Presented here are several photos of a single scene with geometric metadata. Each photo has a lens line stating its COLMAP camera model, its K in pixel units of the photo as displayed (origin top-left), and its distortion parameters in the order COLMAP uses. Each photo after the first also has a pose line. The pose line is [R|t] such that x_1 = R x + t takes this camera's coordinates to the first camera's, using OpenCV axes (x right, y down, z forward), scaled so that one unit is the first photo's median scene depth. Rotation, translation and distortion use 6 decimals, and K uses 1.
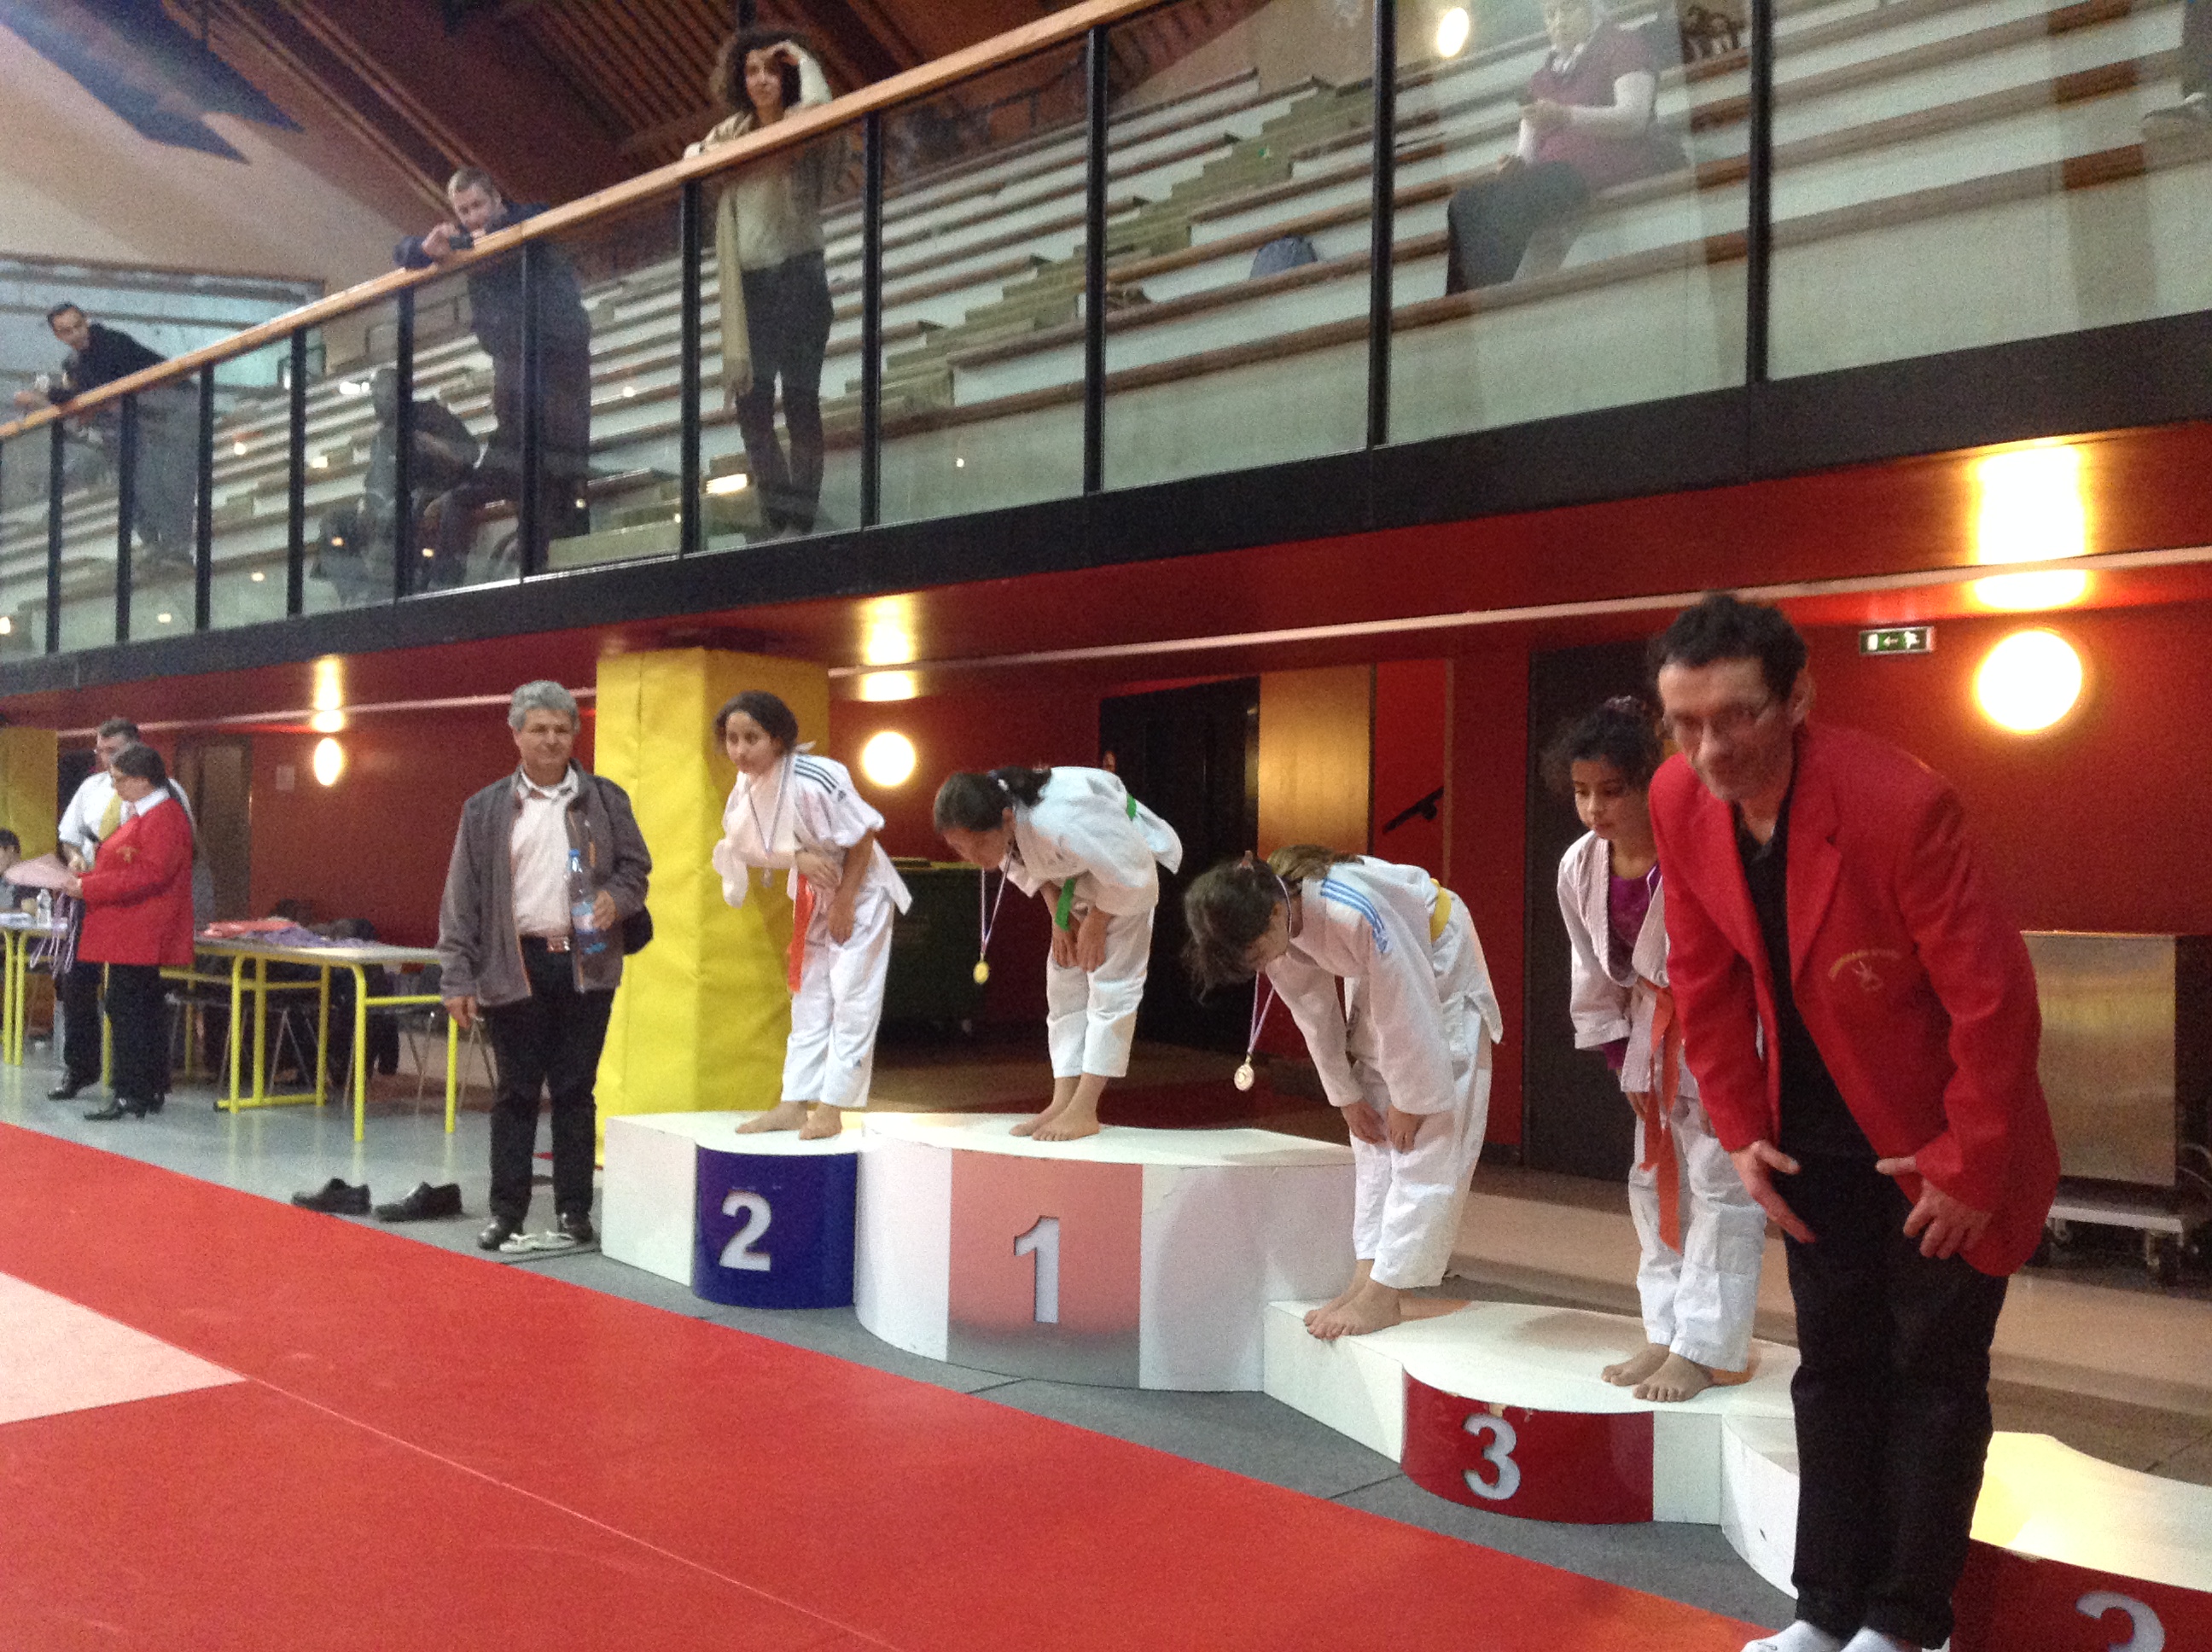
lens RADIAL K [[2003.7, 0, 1120.3], [0, 2003.7, 834.8], [0, 0, 1]] dist [0.159869, -0.281715]
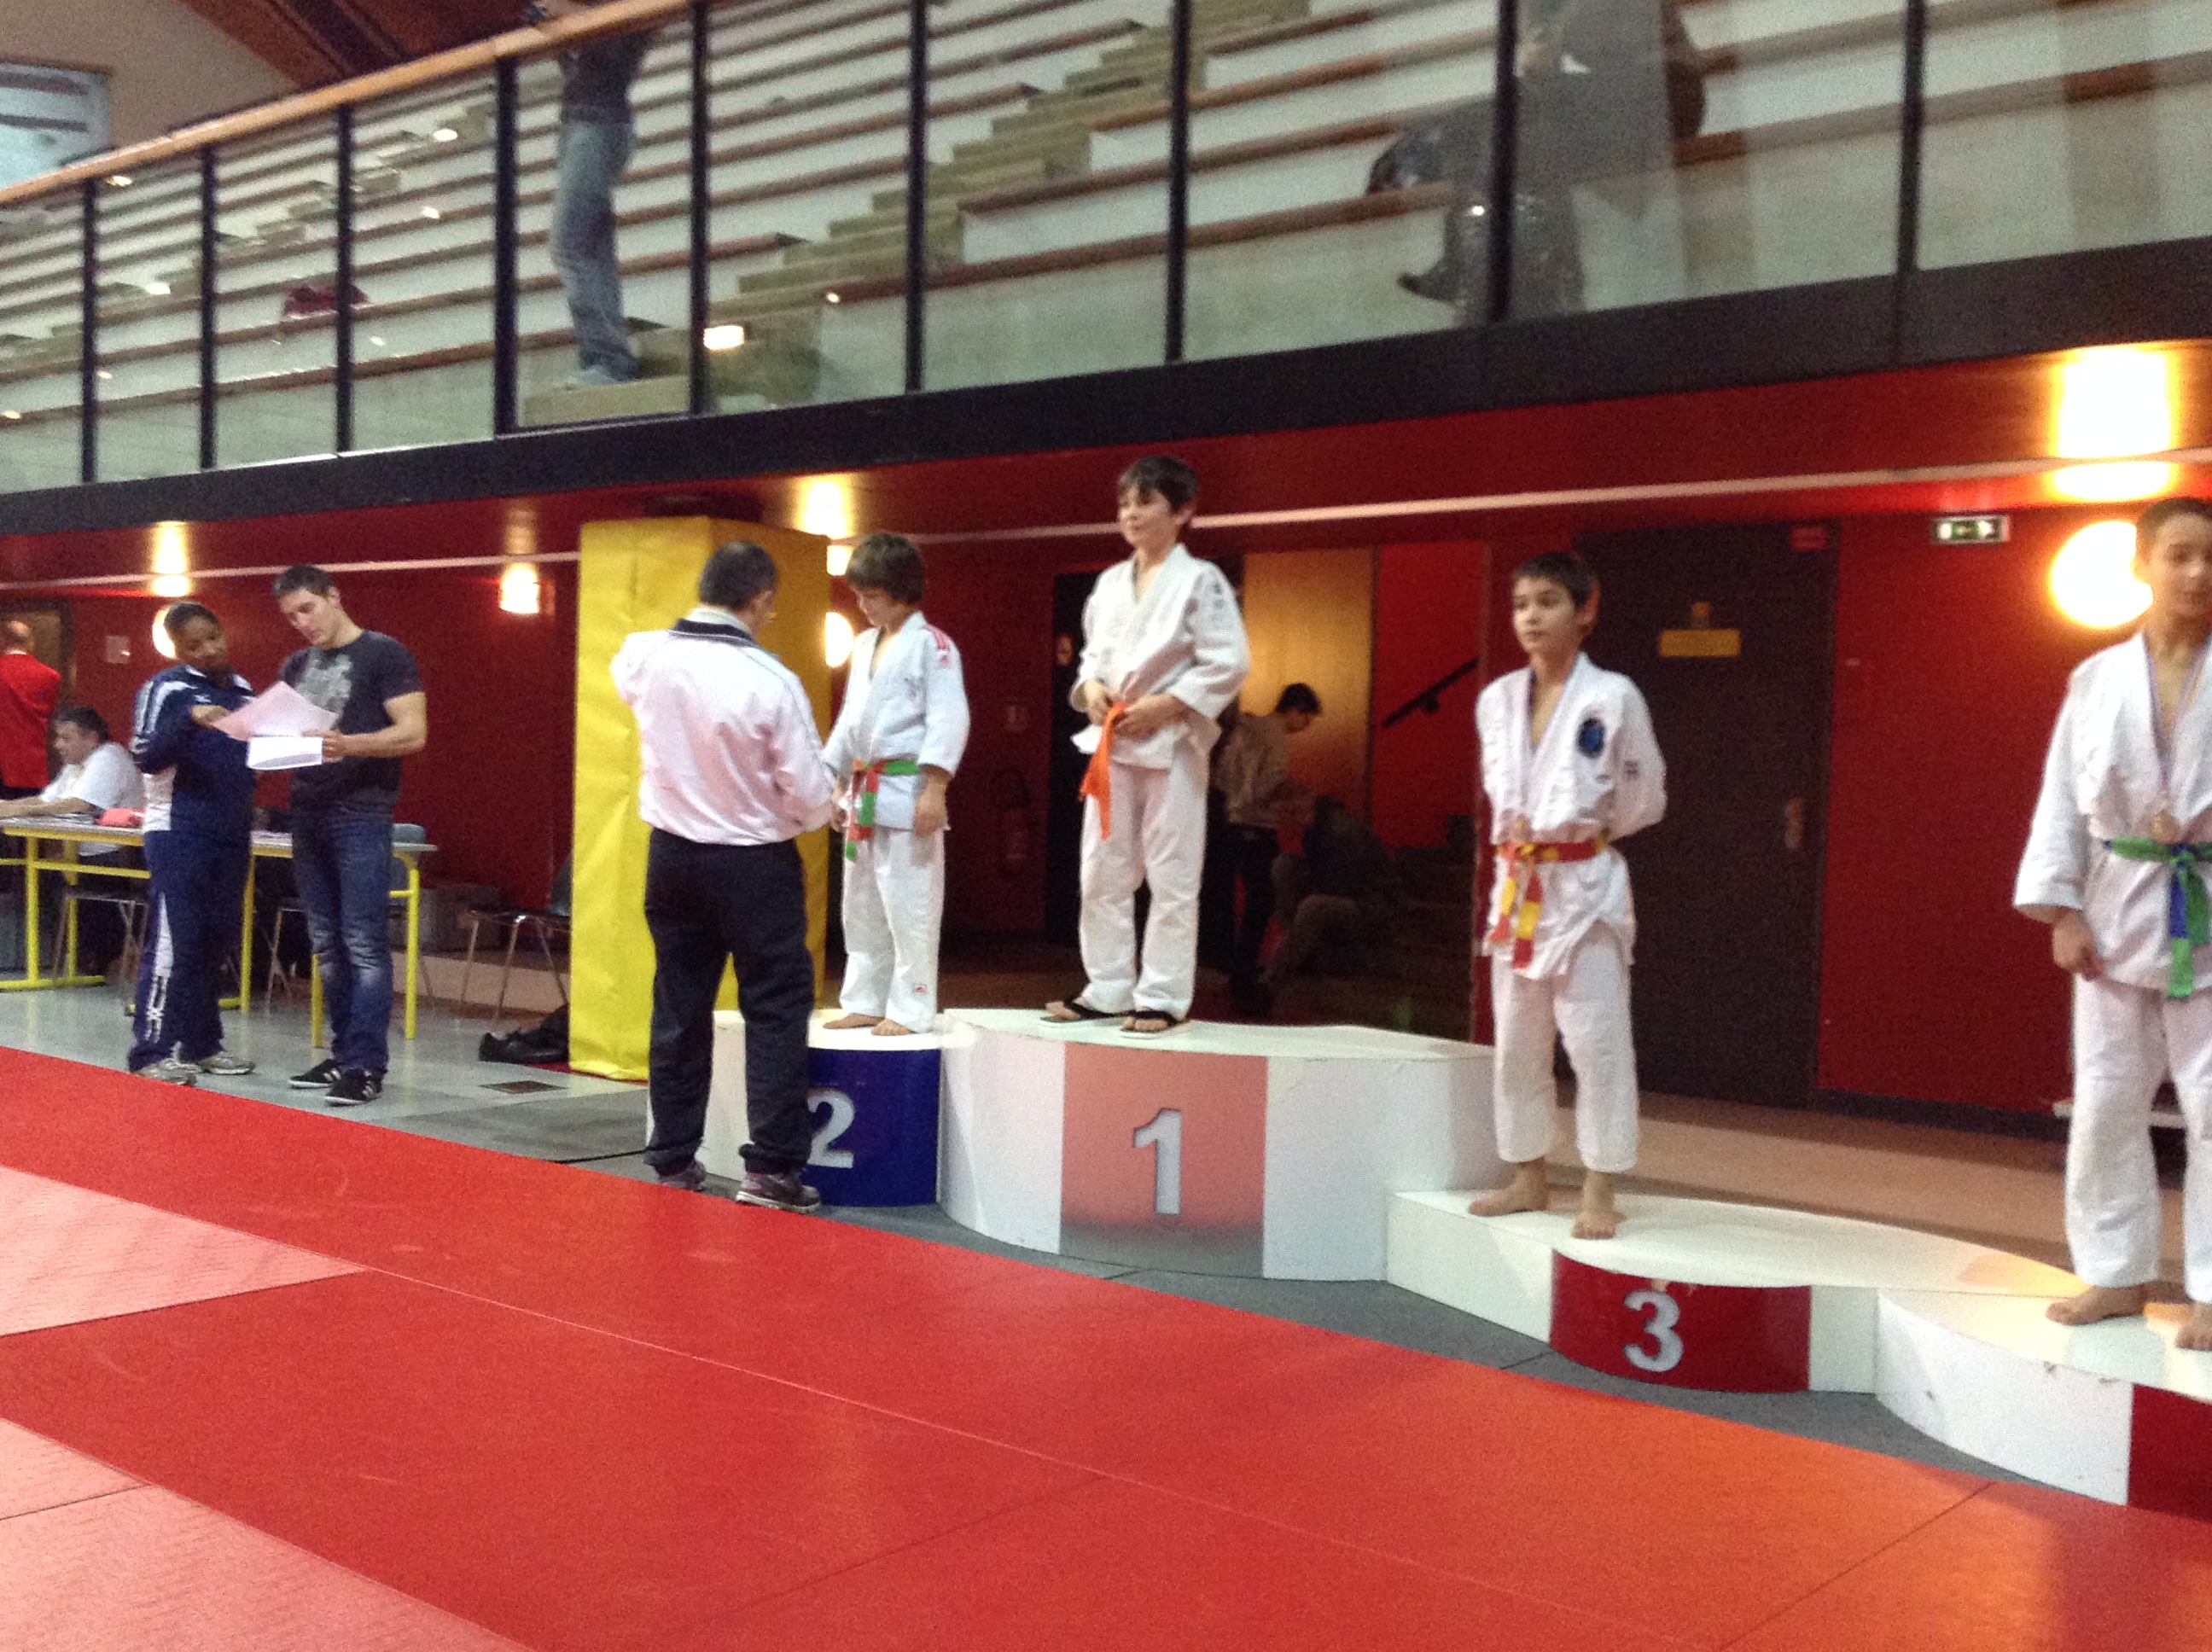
lens RADIAL K [[2285.2, 0, 1115.3], [0, 2285.2, 831.7], [0, 0, 1]] dist [0.215336, -0.427228]
pose [[0.997748, 0.008465, 0.066532, -0.089574], [-0.011410, 0.998966, 0.044006, 0.002990], [-0.066091, -0.044666, 0.996813, -0.074467]]
